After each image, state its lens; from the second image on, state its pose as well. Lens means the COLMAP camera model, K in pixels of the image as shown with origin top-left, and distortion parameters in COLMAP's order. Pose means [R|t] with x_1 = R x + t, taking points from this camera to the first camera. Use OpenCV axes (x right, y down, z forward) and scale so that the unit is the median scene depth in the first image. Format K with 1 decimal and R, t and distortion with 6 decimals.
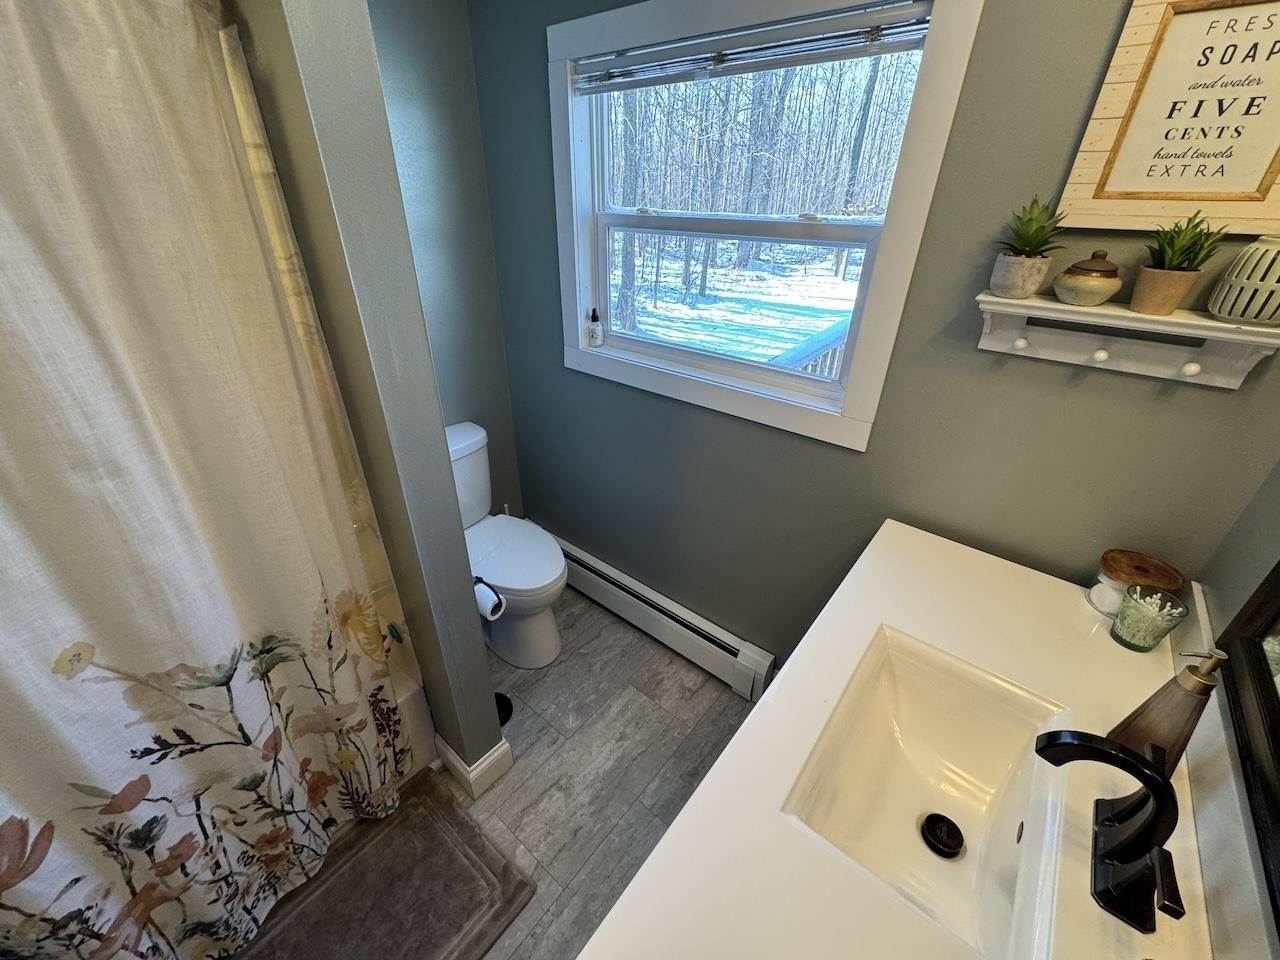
lens RADIAL K [[508.6, 0, 639.8], [0, 508.6, 476.1], [0, 0, 1]] dist [-0.002023, 0.000734]
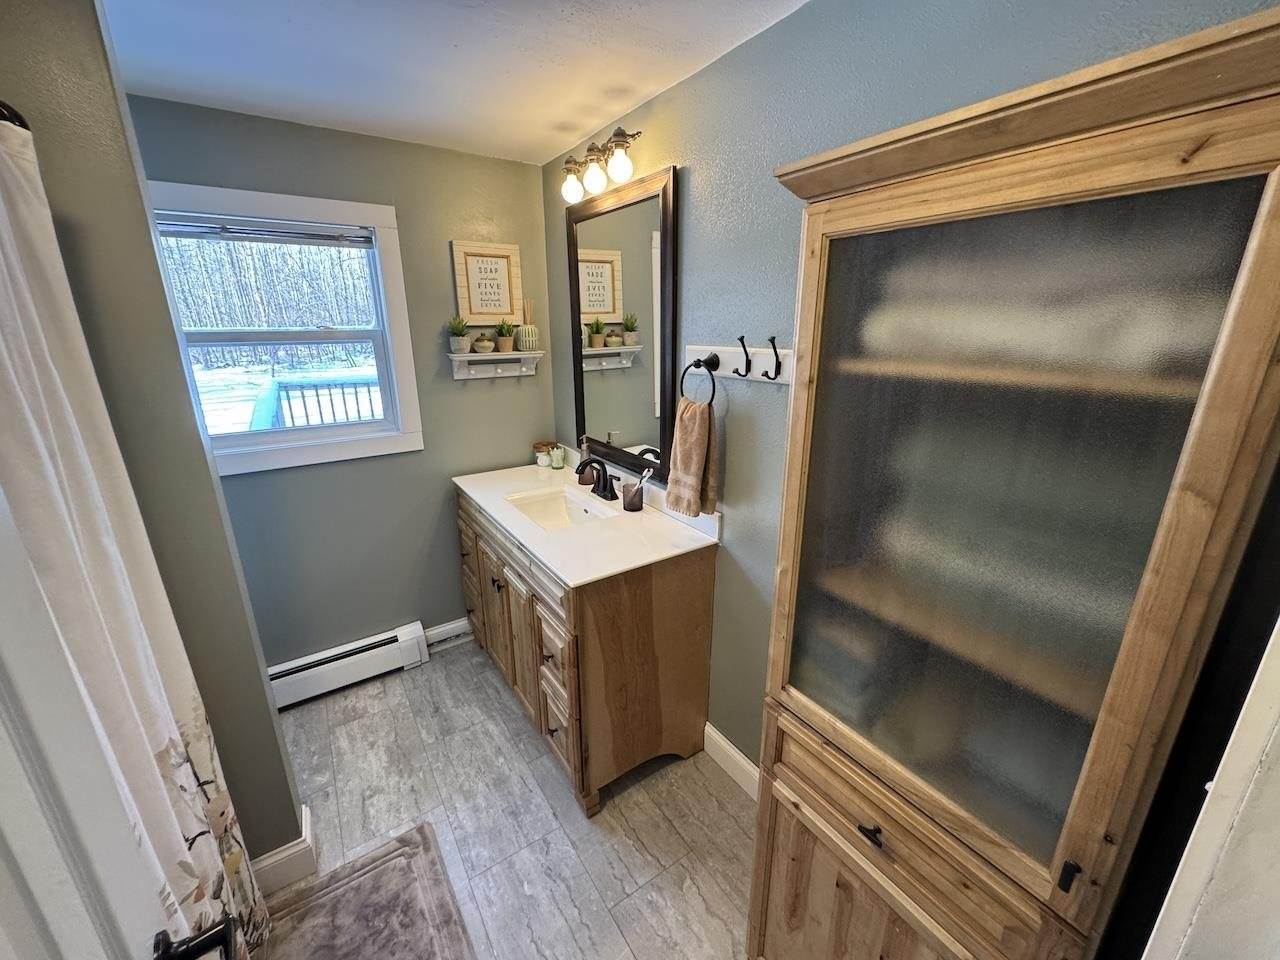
lens RADIAL K [[508.6, 0, 639.8], [0, 508.6, 476.1], [0, 0, 1]] dist [-0.002023, 0.000734]
pose [[0.284583, -0.292621, 0.912899, -1.309297], [0.475034, 0.870185, 0.130845, 0.213670], [-0.832680, 0.396422, 0.386645, -0.347821]]
